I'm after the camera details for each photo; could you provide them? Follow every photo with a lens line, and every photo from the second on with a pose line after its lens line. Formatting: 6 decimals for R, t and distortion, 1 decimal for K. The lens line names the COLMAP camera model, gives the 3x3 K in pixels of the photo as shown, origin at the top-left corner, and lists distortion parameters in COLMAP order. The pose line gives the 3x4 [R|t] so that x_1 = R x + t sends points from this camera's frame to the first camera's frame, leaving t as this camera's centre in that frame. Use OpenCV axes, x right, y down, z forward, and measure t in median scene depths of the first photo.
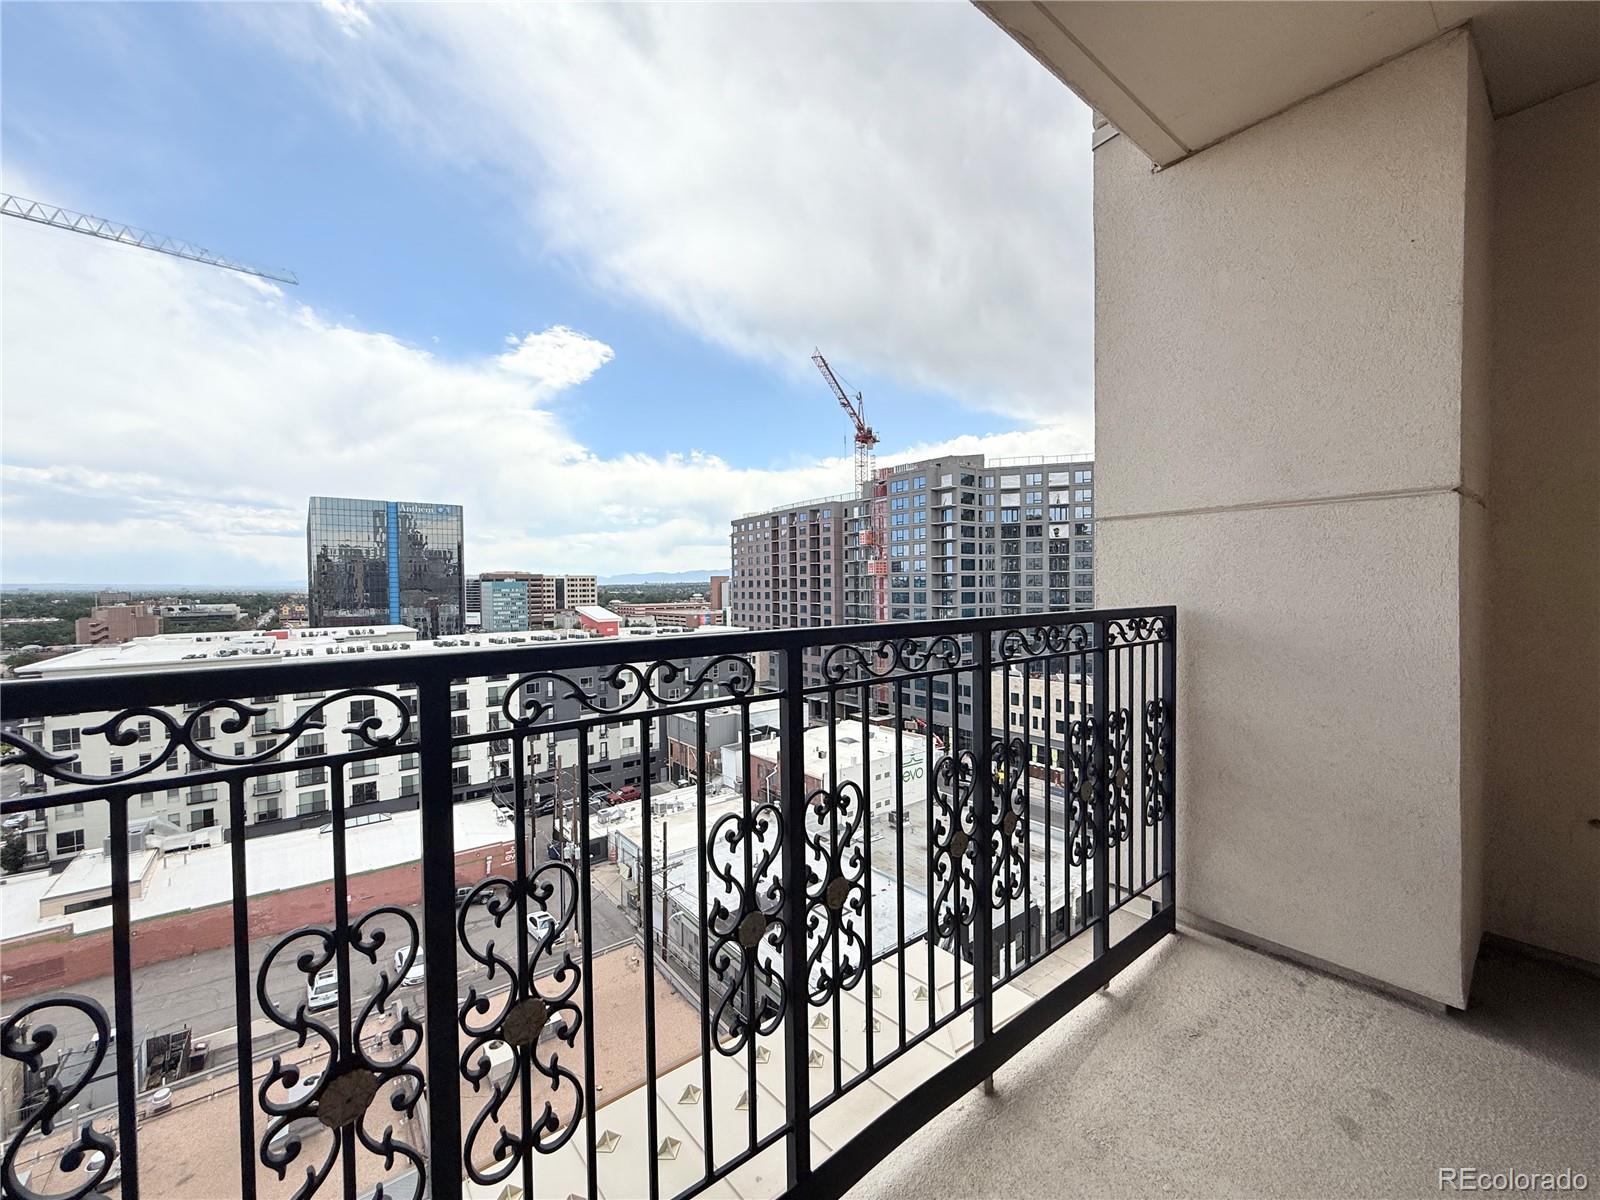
lens RADIAL K [[640.3, 0, 786.7], [0, 640.3, 607.1], [0, 0, 1]] dist [0.002756, -0.000613]
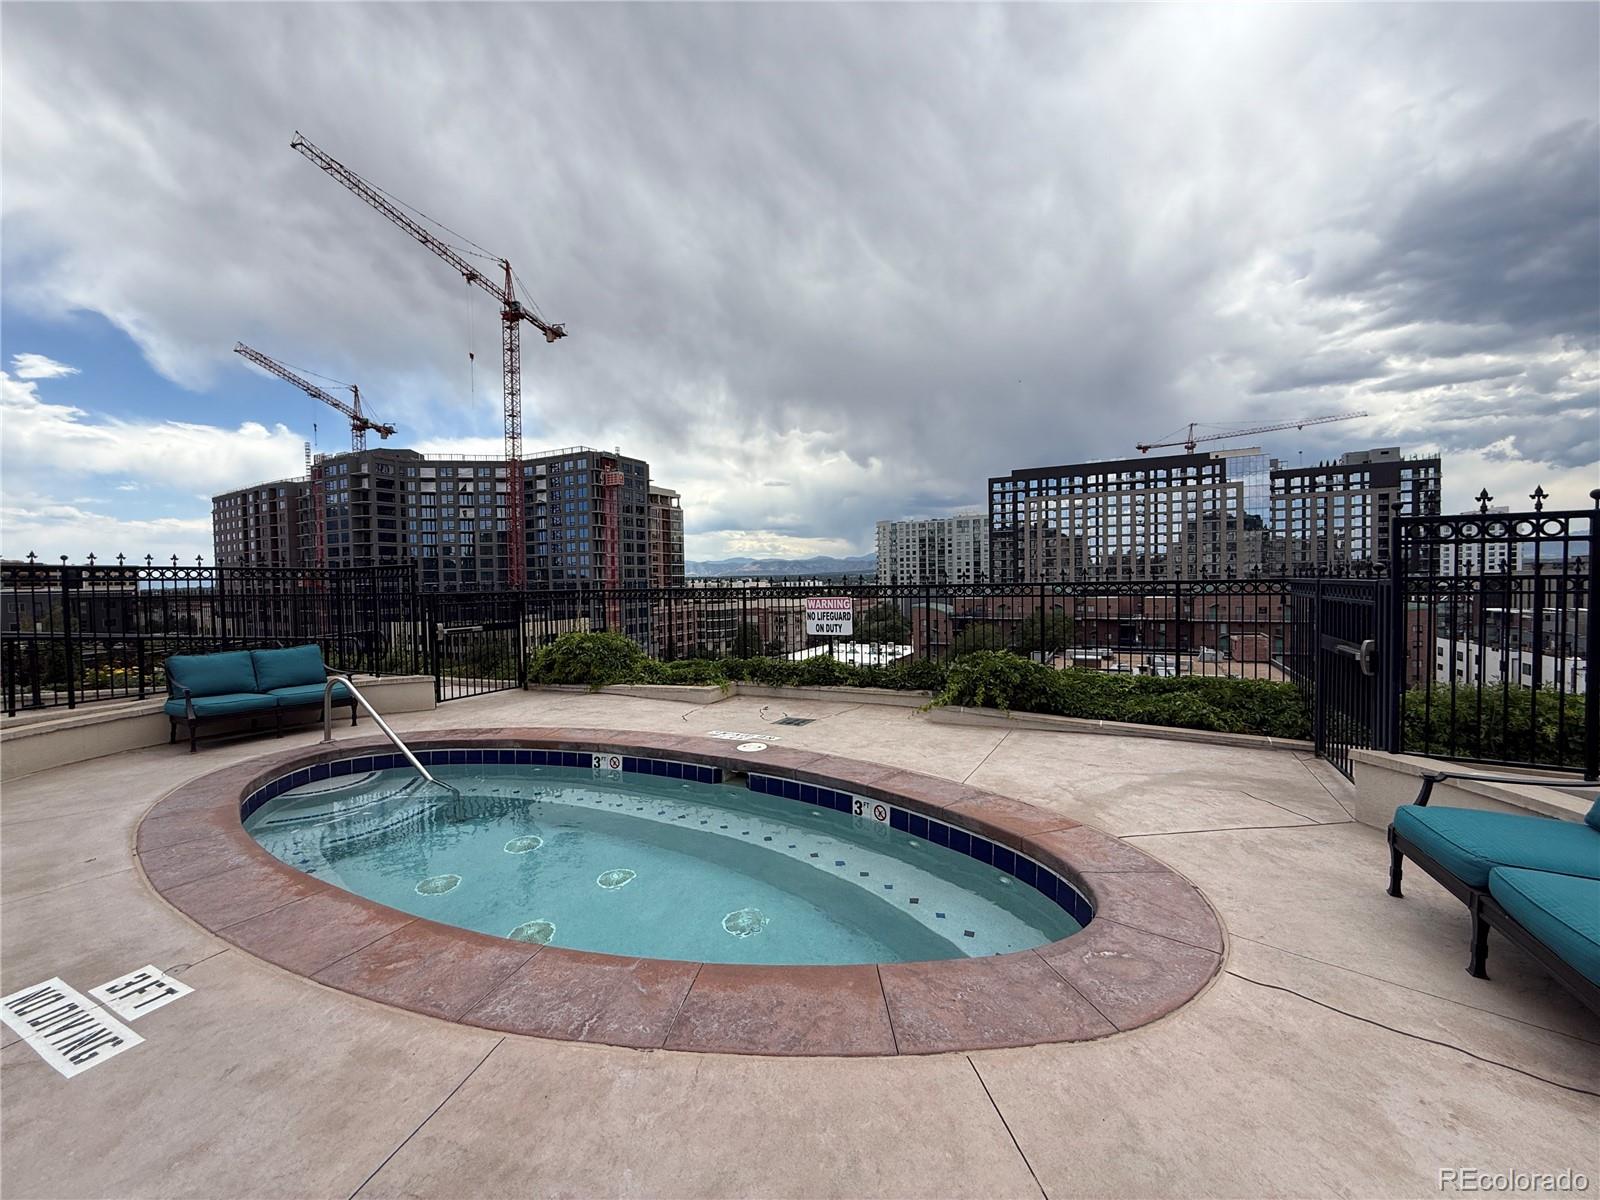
lens RADIAL K [[640.3, 0, 804.6], [0, 640.3, 598.2], [0, 0, 1]] dist [0.002756, -0.000613]
pose [[0.921167, -0.014013, 0.388914, 0.537539], [0.019332, 0.999765, -0.009766, 0.077279], [-0.388686, 0.016514, 0.921222, -0.443033]]
